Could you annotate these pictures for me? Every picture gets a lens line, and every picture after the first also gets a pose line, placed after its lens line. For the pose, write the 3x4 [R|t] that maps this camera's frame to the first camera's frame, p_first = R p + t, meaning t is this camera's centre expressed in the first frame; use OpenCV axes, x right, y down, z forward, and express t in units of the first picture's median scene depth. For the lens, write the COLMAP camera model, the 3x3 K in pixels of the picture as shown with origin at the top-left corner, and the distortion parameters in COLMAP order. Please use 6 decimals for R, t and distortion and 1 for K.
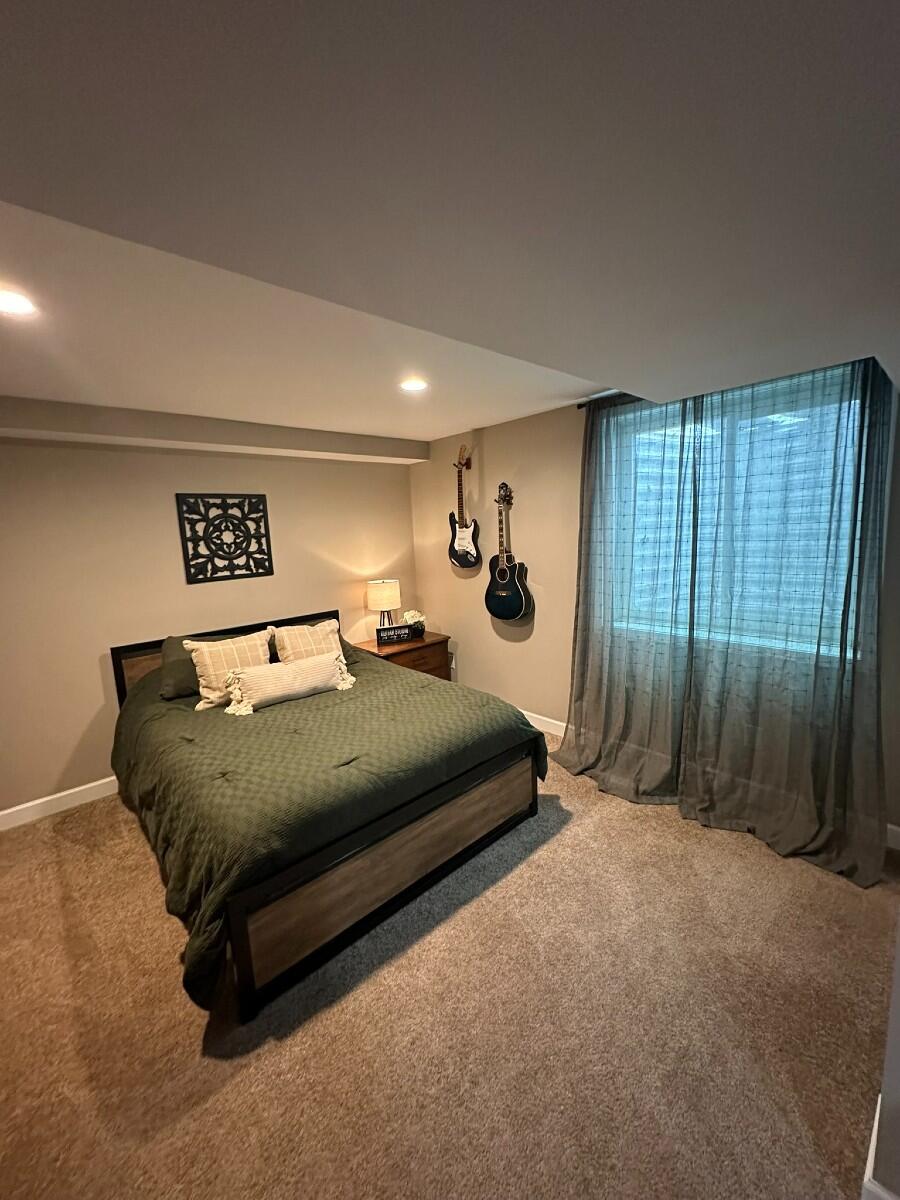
lens RADIAL K [[473.1, 0, 448.2], [0, 473.1, 604.8], [0, 0, 1]] dist [-0.004502, 0.000273]
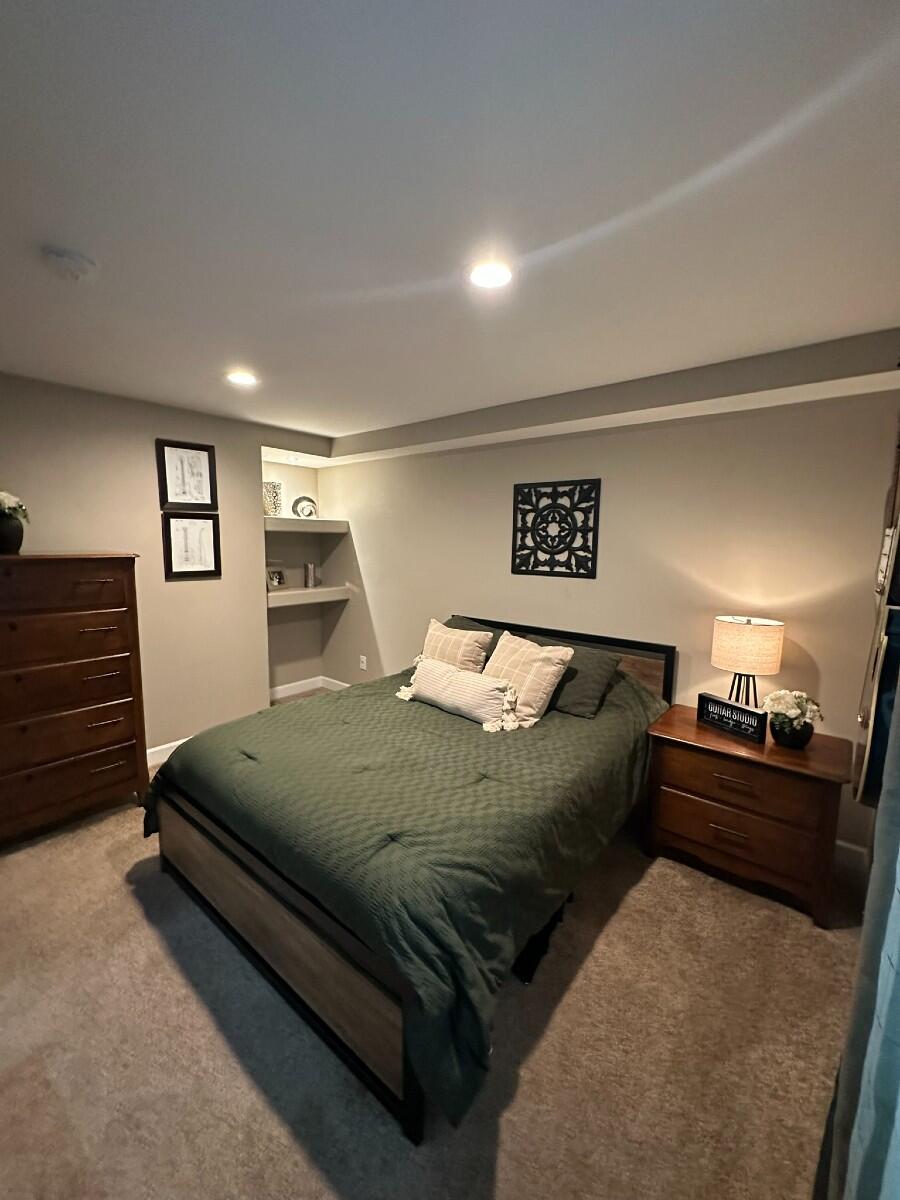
lens RADIAL K [[473.1, 0, 451.5], [0, 473.1, 603.8], [0, 0, 1]] dist [-0.004502, 0.000273]
pose [[0.140936, 0.183660, -0.972834, 0.418891], [-0.180792, 0.970893, 0.157102, -0.112795], [0.973371, 0.153739, 0.170038, 0.683600]]
